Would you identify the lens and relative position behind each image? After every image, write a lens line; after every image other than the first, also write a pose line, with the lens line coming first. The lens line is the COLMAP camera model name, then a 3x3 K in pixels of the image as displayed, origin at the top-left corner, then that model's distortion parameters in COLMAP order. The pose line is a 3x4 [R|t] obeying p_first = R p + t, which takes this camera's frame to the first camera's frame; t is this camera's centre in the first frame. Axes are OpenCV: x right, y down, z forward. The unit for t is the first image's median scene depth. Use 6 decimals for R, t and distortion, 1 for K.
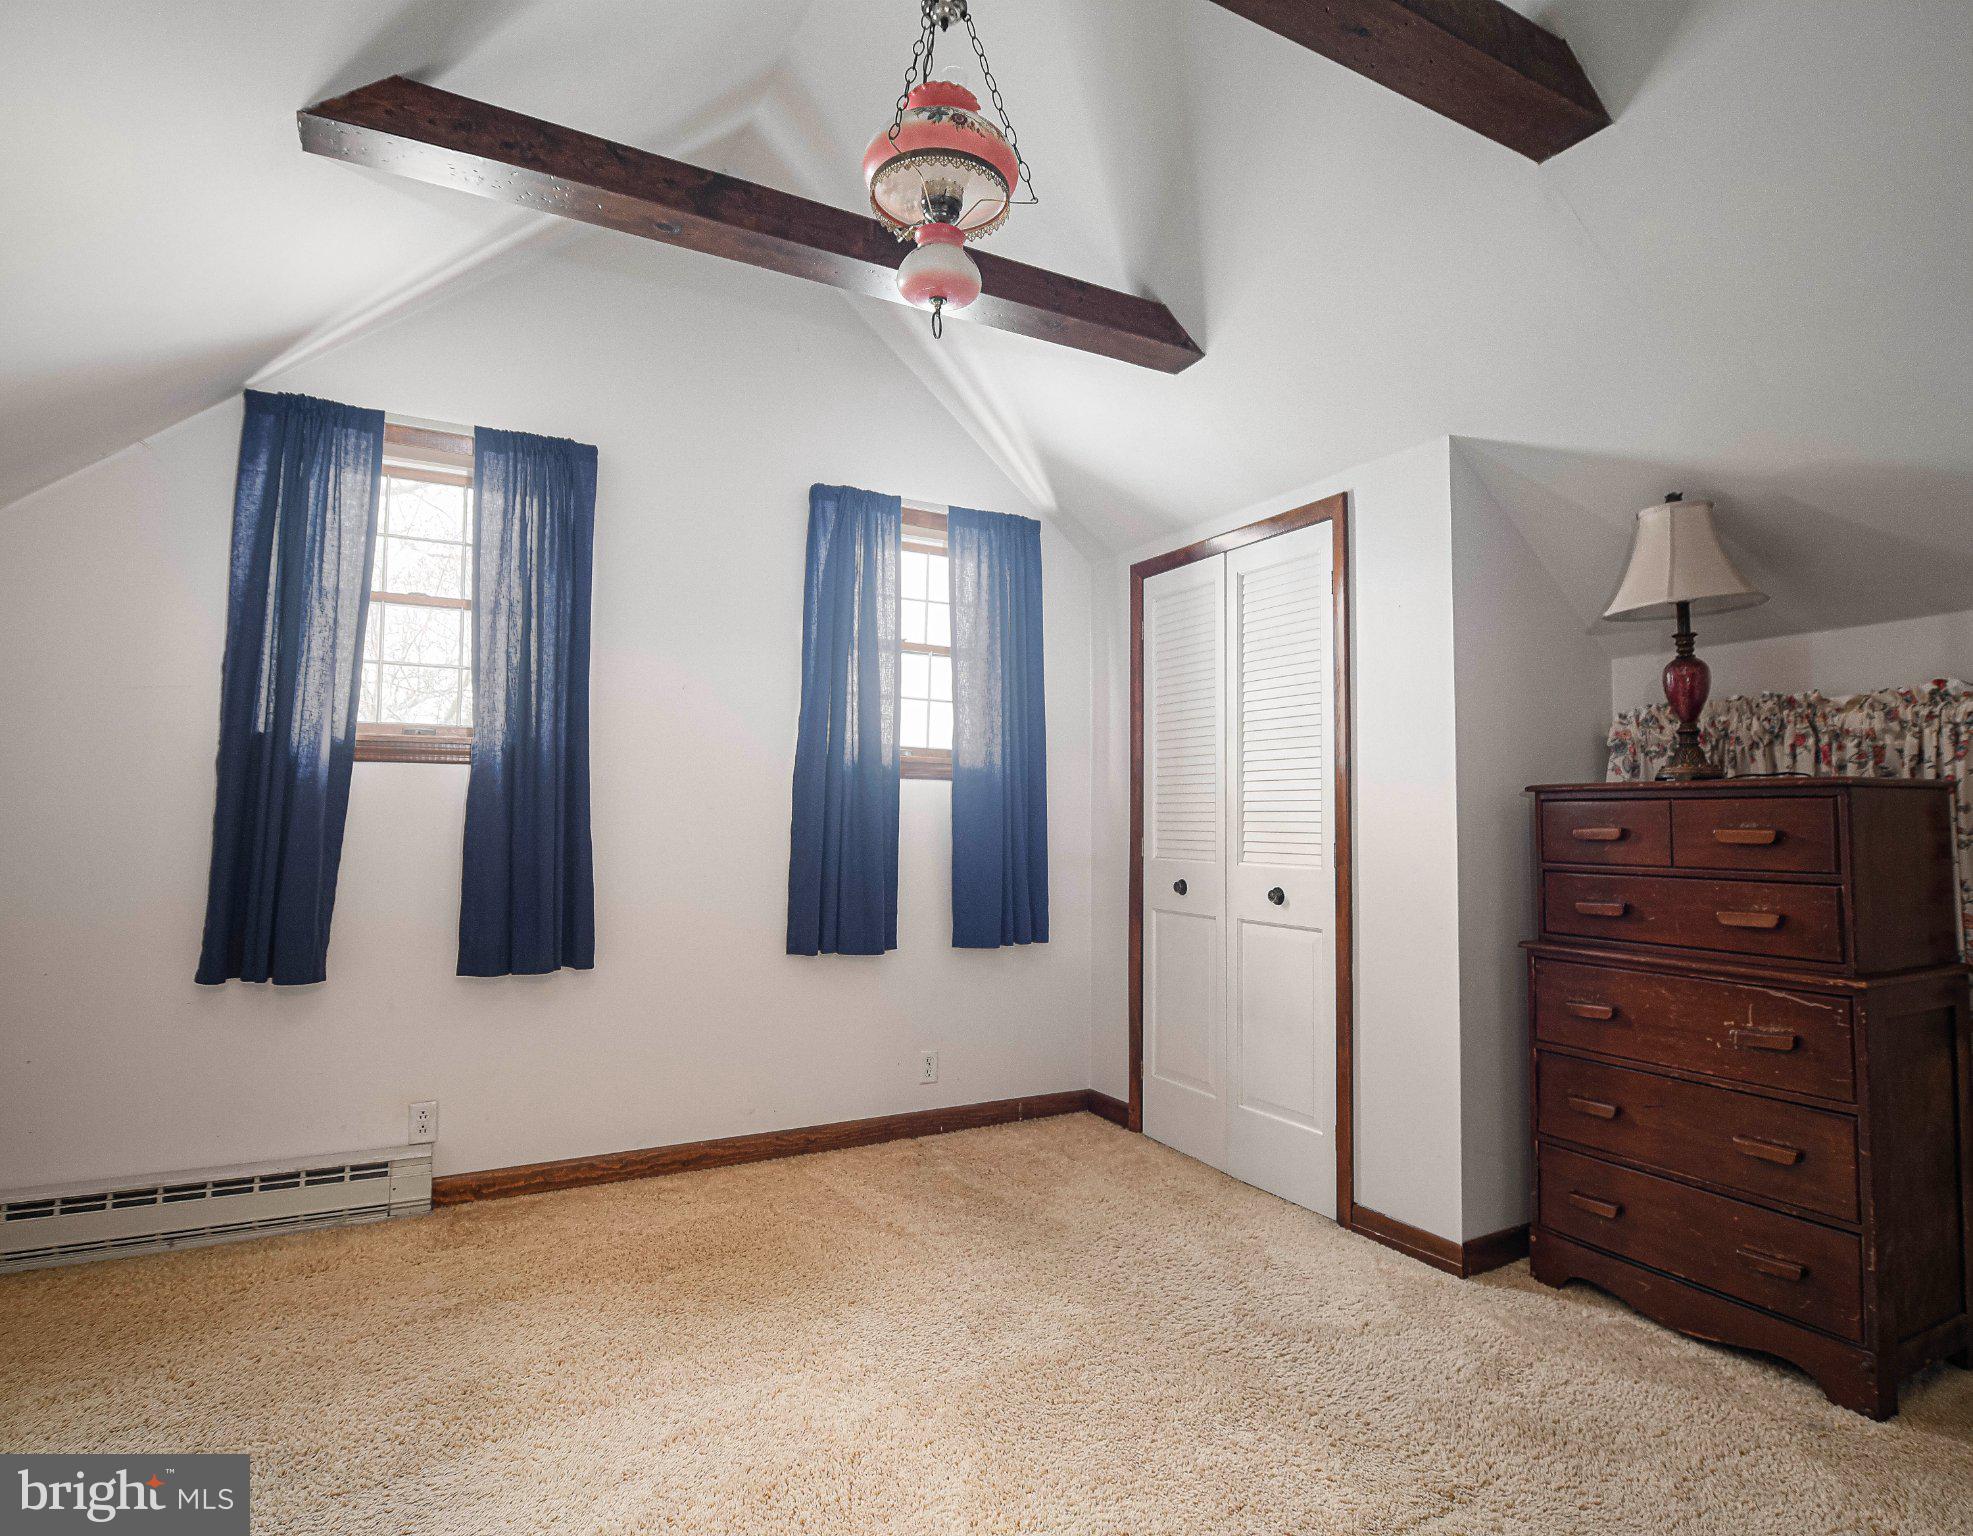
lens RADIAL K [[1074.6, 0, 984.5], [0, 1074.6, 764.3], [0, 0, 1]] dist [-0.004189, -0.000127]
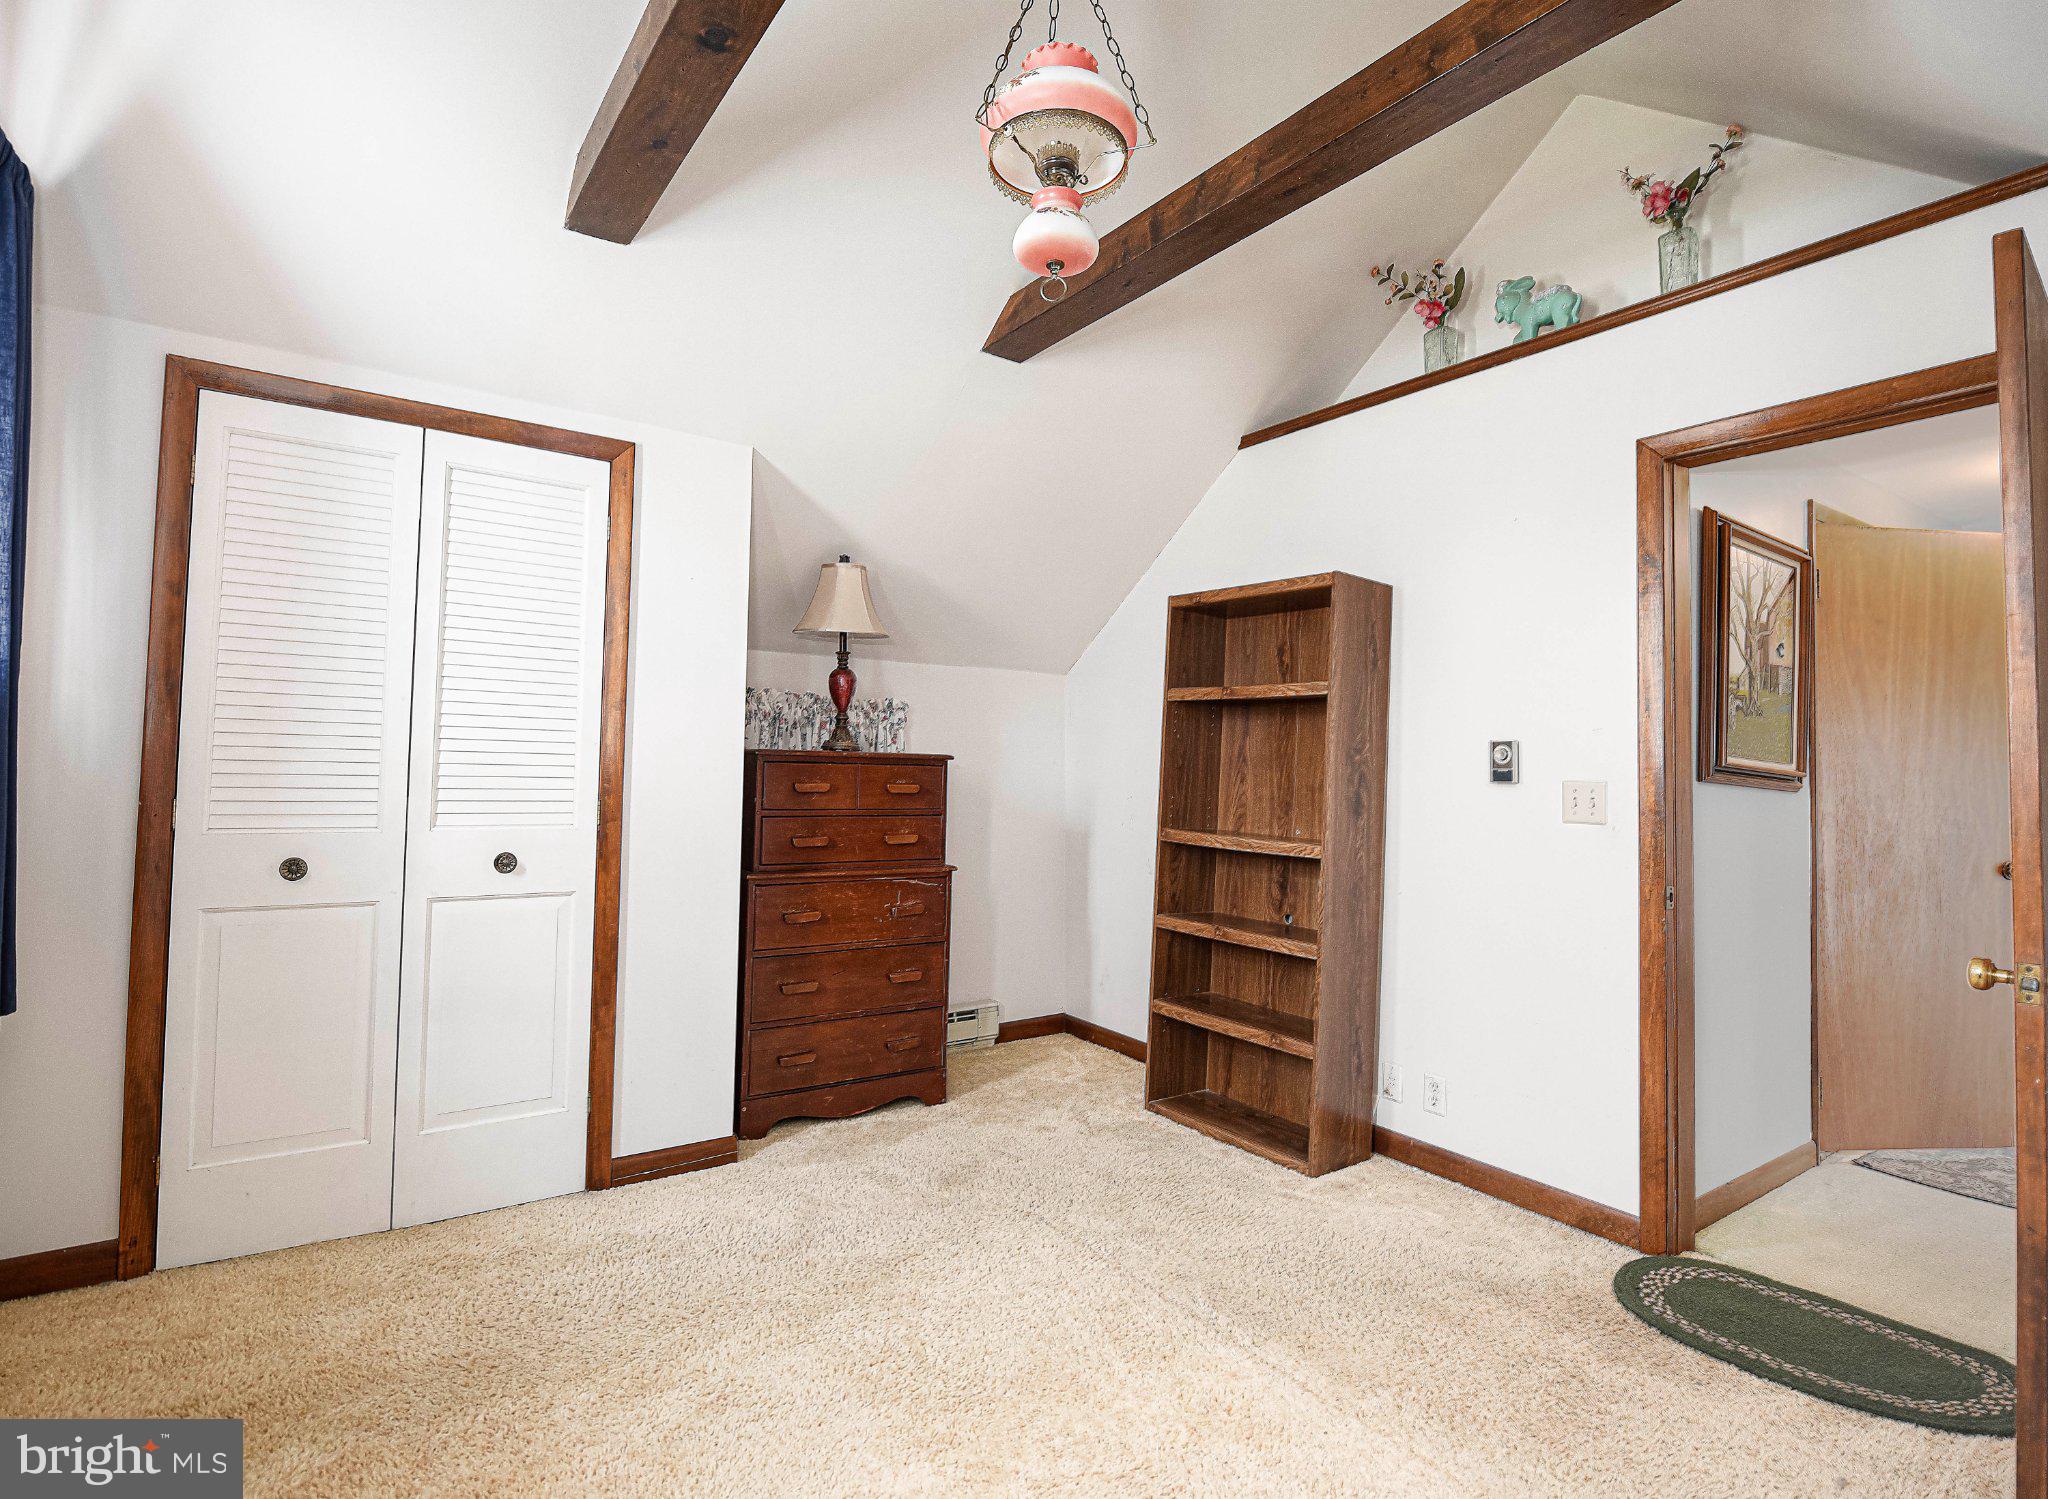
lens RADIAL K [[1017.0, 0, 1022.0], [0, 1017.0, 745.3], [0, 0, 1]] dist [-0.002254, -0.000790]
pose [[-0.105176, 0.022381, 0.994202, -0.773950], [-0.069880, 0.997109, -0.029839, 0.031936], [-0.991995, -0.072613, -0.103308, 0.899289]]
